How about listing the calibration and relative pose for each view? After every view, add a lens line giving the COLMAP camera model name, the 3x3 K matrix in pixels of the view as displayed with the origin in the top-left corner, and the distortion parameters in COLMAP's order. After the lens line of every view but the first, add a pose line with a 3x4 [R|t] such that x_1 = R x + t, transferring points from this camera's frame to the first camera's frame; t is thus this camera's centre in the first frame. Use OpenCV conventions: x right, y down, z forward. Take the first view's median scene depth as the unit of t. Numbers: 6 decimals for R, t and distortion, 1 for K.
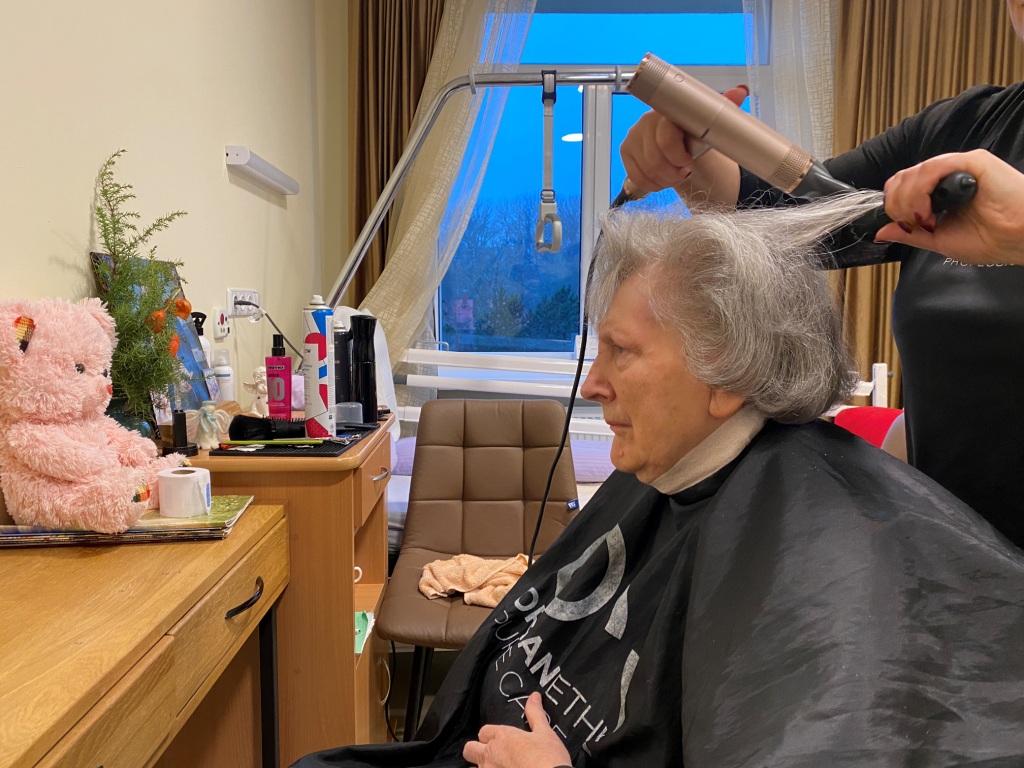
lens RADIAL K [[785.2, 0, 515.0], [0, 785.2, 380.5], [0, 0, 1]] dist [0.029813, -0.029558]
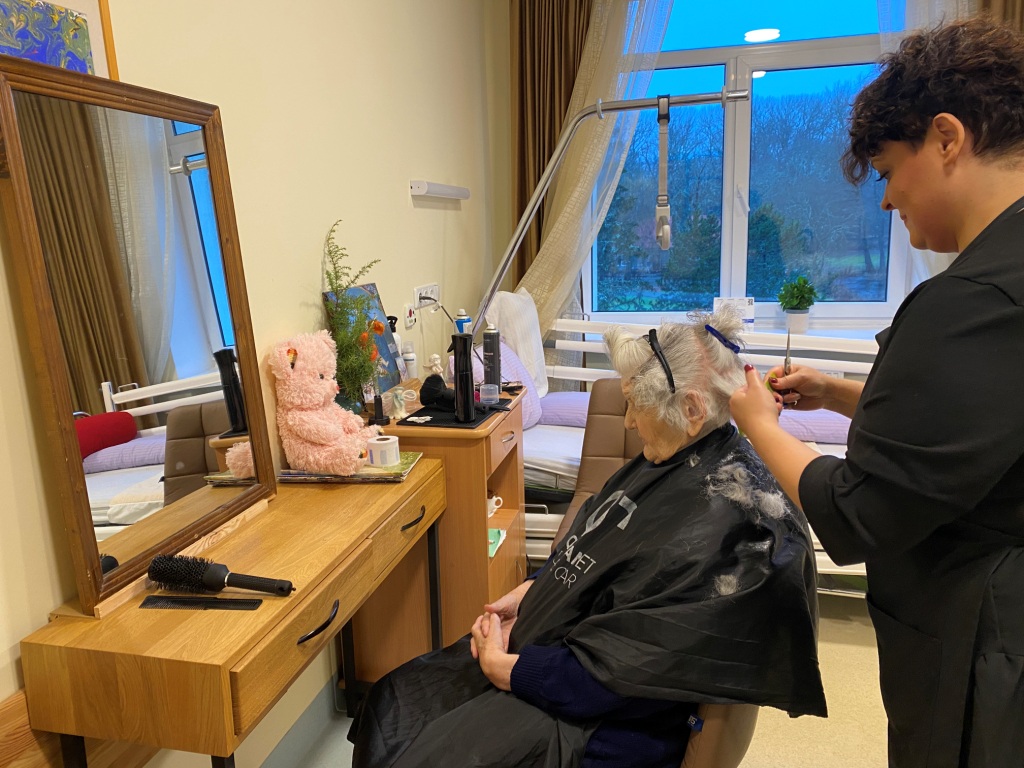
lens RADIAL K [[785.2, 0, 508.6], [0, 785.2, 381.5], [0, 0, 1]] dist [0.029813, -0.029558]
pose [[0.966020, 0.019729, -0.257712, 0.178908], [0.007890, 0.994367, 0.105697, -0.121667], [0.258345, -0.104139, 0.960423, -0.336903]]
